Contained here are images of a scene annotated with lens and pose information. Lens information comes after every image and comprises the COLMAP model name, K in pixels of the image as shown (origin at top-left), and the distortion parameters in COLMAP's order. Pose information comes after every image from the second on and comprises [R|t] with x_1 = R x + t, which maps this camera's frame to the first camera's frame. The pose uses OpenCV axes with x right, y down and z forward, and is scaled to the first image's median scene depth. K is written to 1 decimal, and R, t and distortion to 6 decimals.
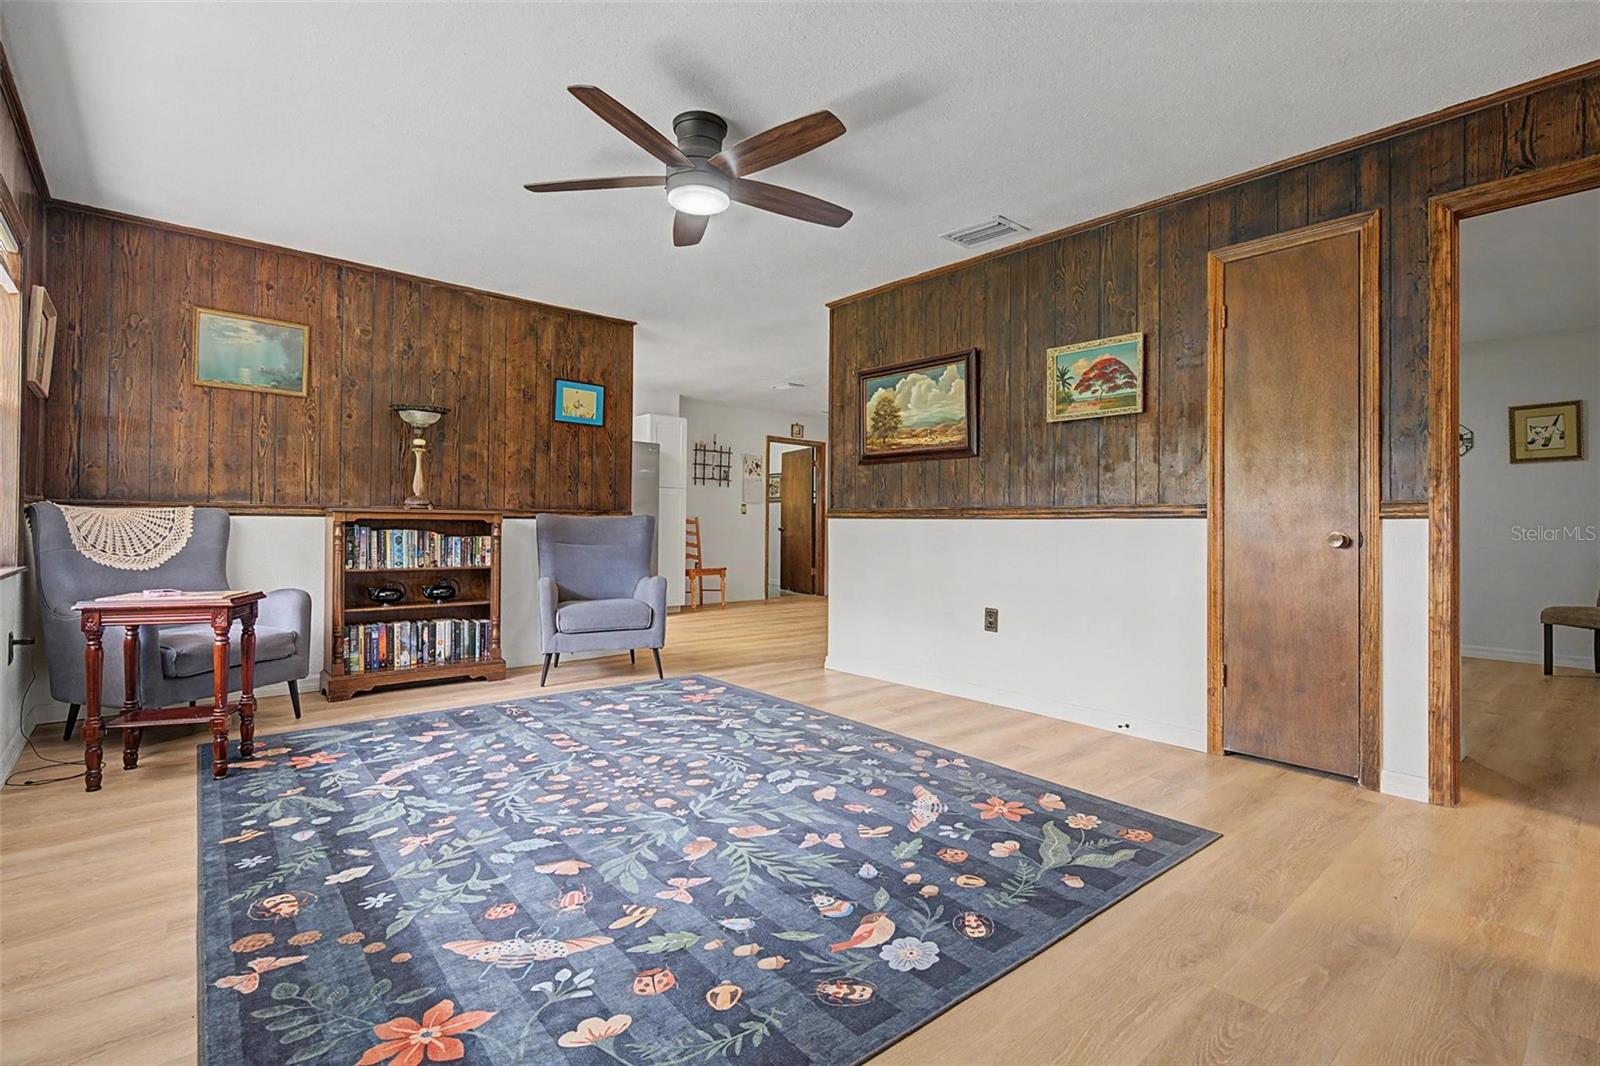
lens RADIAL K [[740.3, 0, 786.3], [0, 740.3, 522.4], [0, 0, 1]] dist [0.001318, 0.000044]
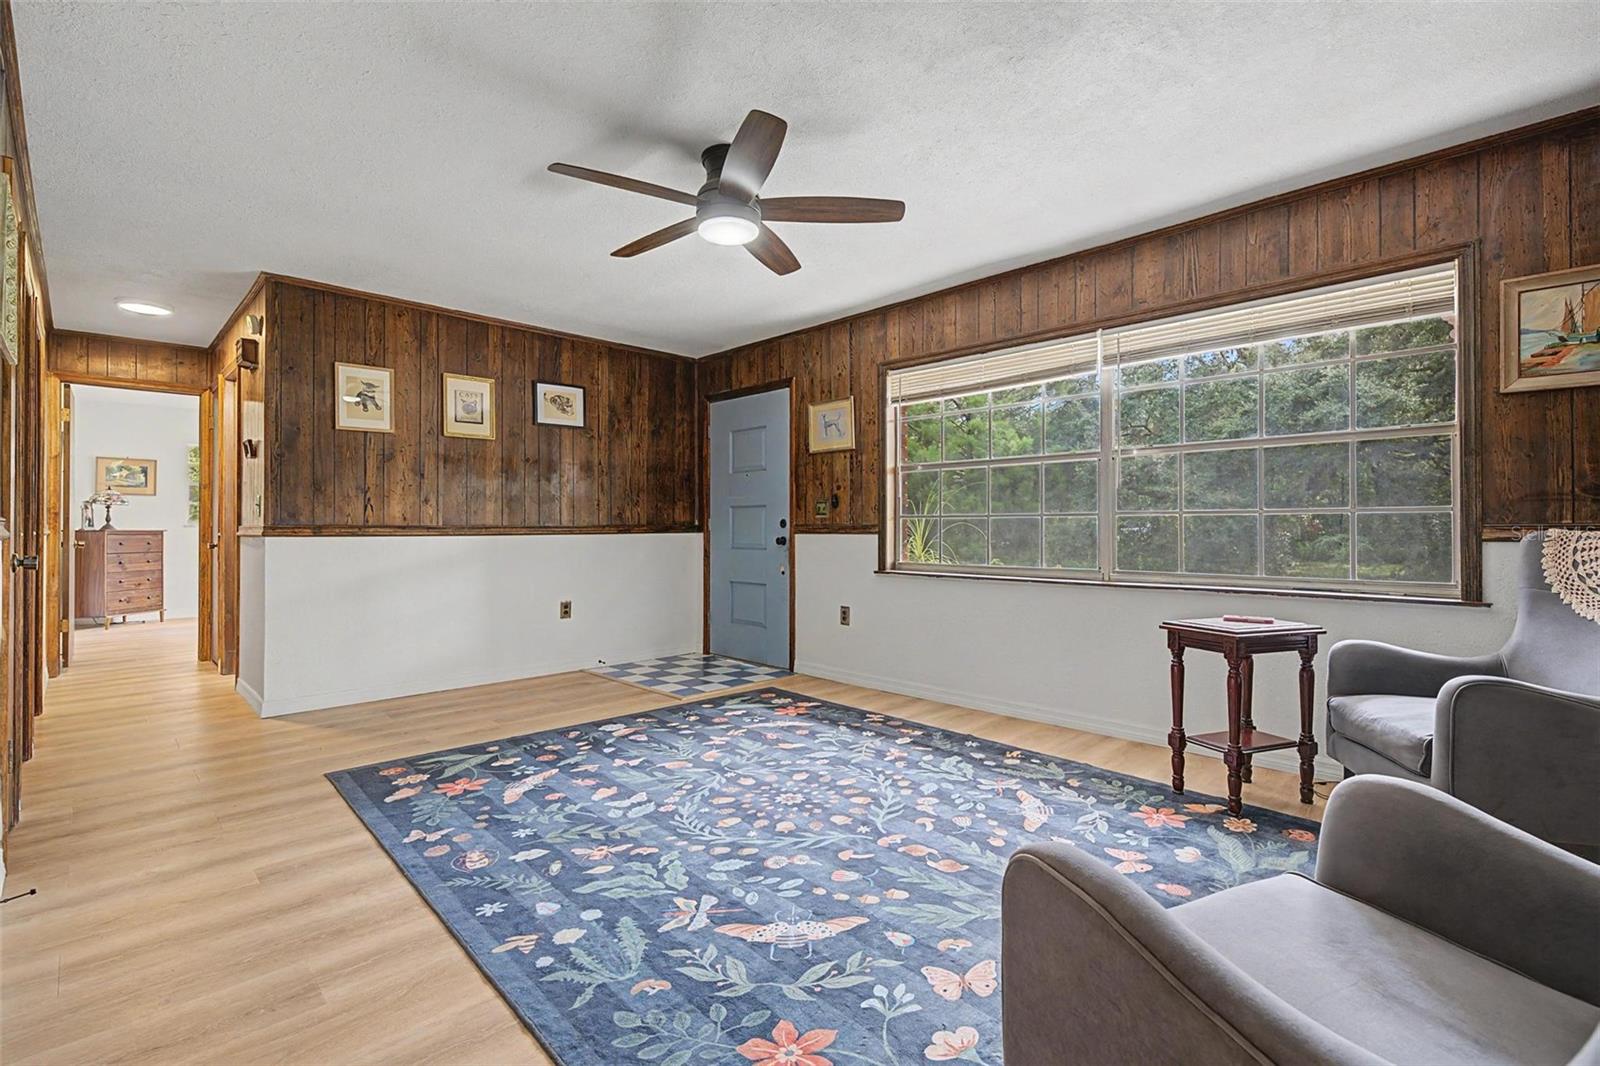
lens RADIAL K [[720.9, 0, 797.6], [0, 720.9, 525.3], [0, 0, 1]] dist [-0.000682, -0.000272]
pose [[-0.996986, -0.008251, -0.077147, -0.141870], [-0.007480, 0.999919, -0.010280, -0.021764], [0.077225, -0.009672, -0.996967, 2.017478]]
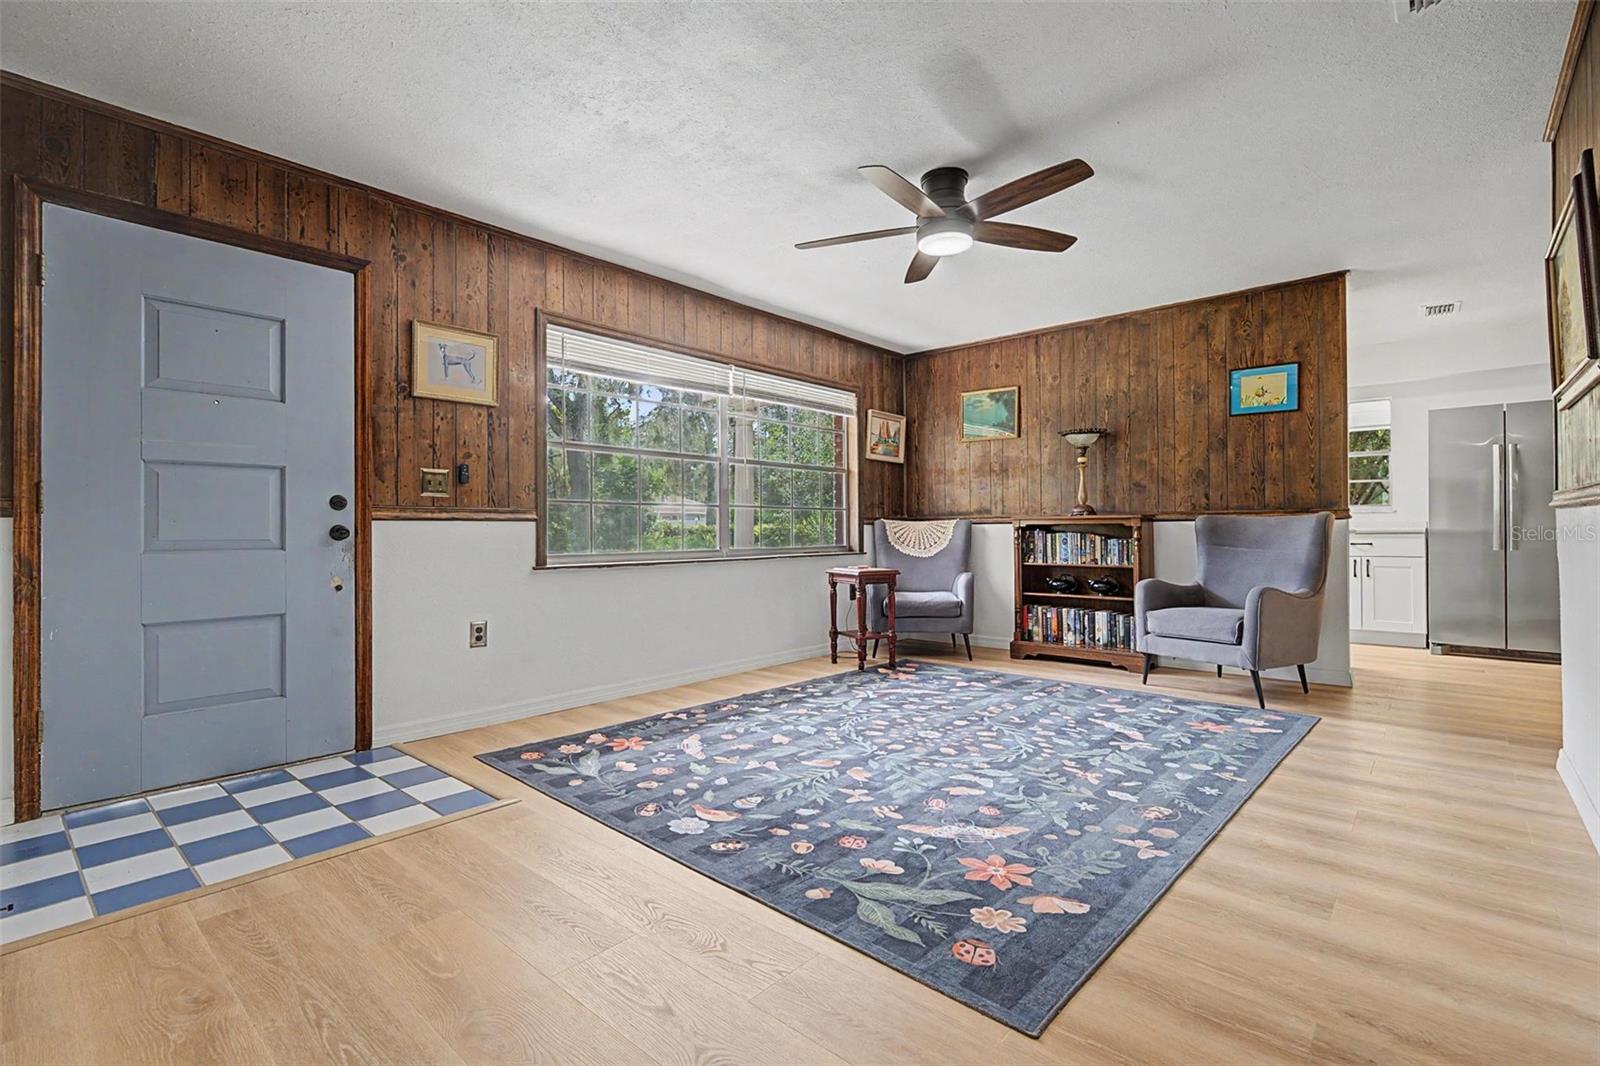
lens RADIAL K [[720.9, 0, 797.6], [0, 720.9, 525.3], [0, 0, 1]] dist [-0.000682, -0.000272]
pose [[0.134515, -0.016988, -0.990766, 0.964498], [0.012892, 0.999798, -0.015392, 0.016158], [0.990828, -0.010702, 0.134707, 0.625083]]
